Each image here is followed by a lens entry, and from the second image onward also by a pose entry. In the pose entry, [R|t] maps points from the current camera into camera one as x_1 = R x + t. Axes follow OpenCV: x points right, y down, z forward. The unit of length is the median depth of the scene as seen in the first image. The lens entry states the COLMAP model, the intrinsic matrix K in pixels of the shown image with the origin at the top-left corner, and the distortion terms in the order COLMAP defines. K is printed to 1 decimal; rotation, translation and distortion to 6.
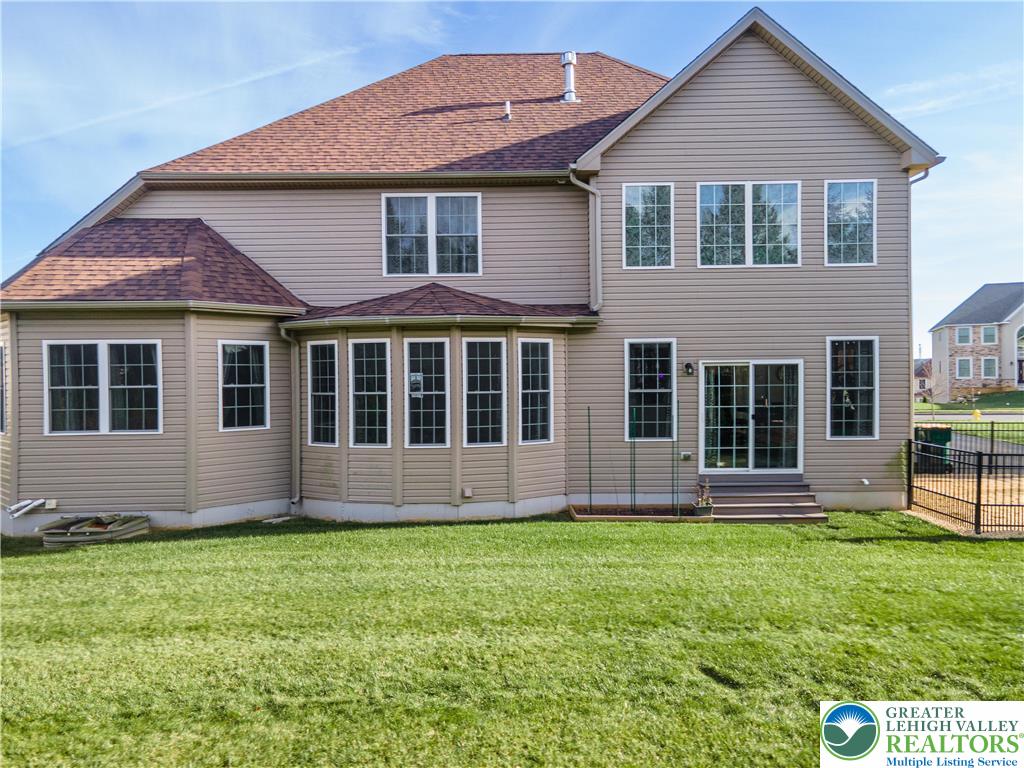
lens RADIAL K [[736.7, 0, 510.5], [0, 736.7, 387.3], [0, 0, 1]] dist [0.027423, 0.019926]
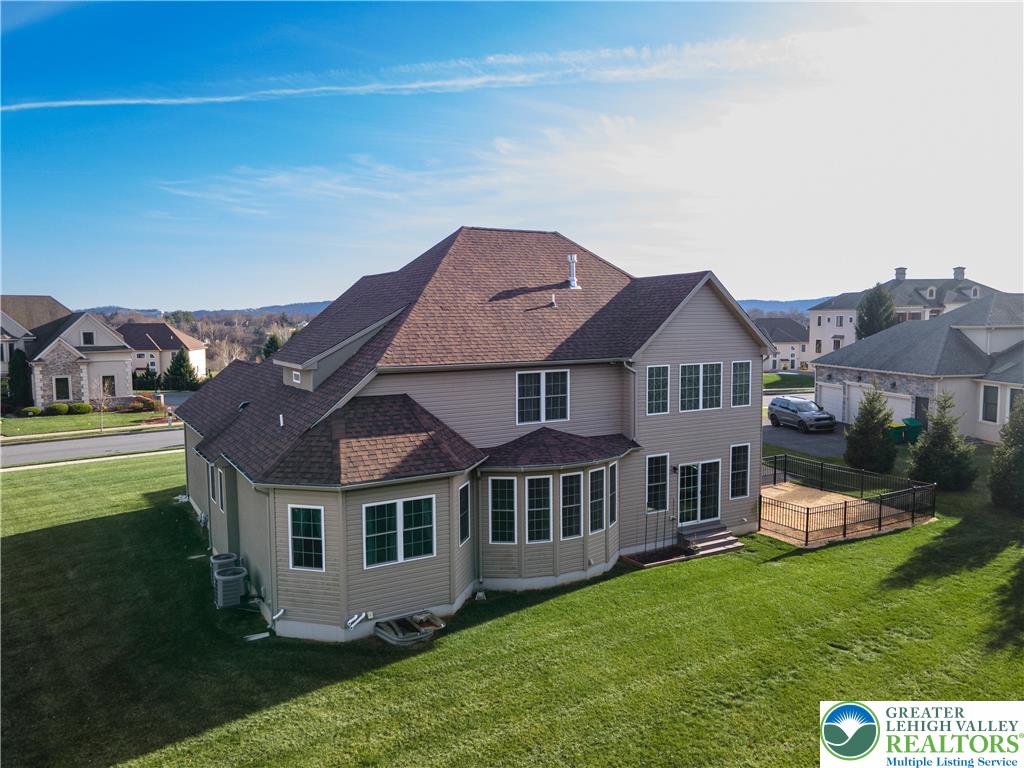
lens RADIAL K [[736.7, 0, 506.6], [0, 736.7, 404.7], [0, 0, 1]] dist [0.027423, 0.019926]
pose [[0.863562, -0.051111, 0.501646, -0.978459], [-0.000296, 0.994798, 0.101866, -0.357123], [-0.504242, -0.088116, 0.859055, -0.296310]]
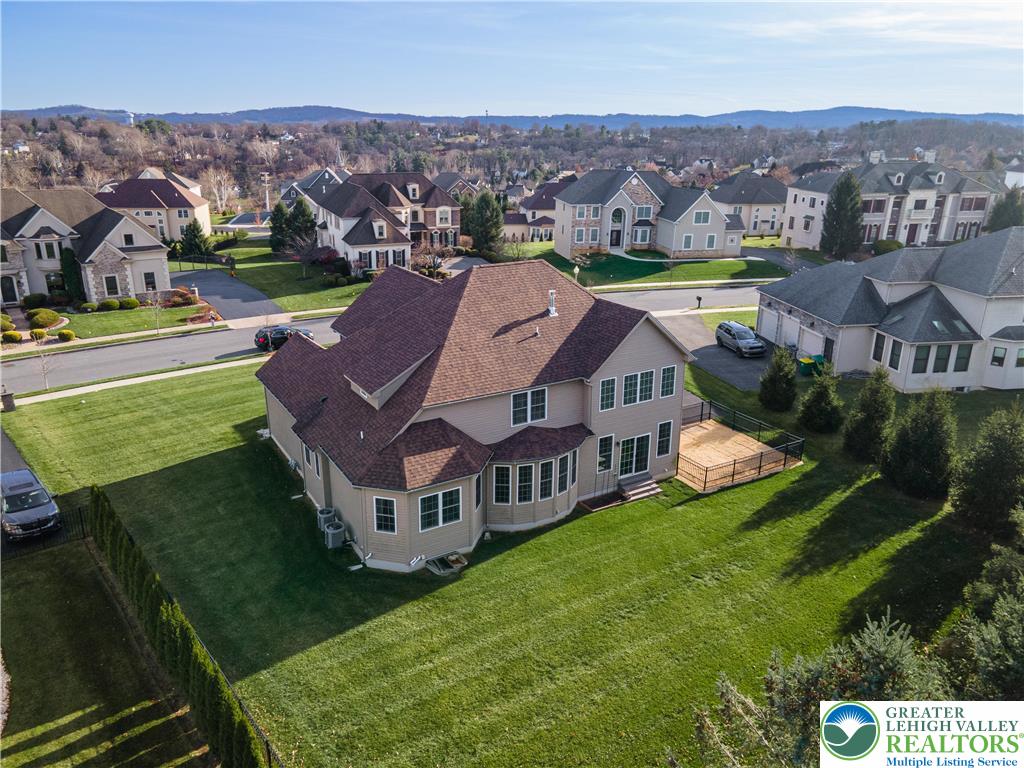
lens RADIAL K [[736.7, 0, 509.8], [0, 736.7, 383.1], [0, 0, 1]] dist [0.027423, 0.019926]
pose [[0.857049, -0.147068, 0.493800, -1.335661], [-0.014664, 0.951046, 0.308700, -1.023849], [-0.515026, -0.271812, 0.812937, -0.860286]]
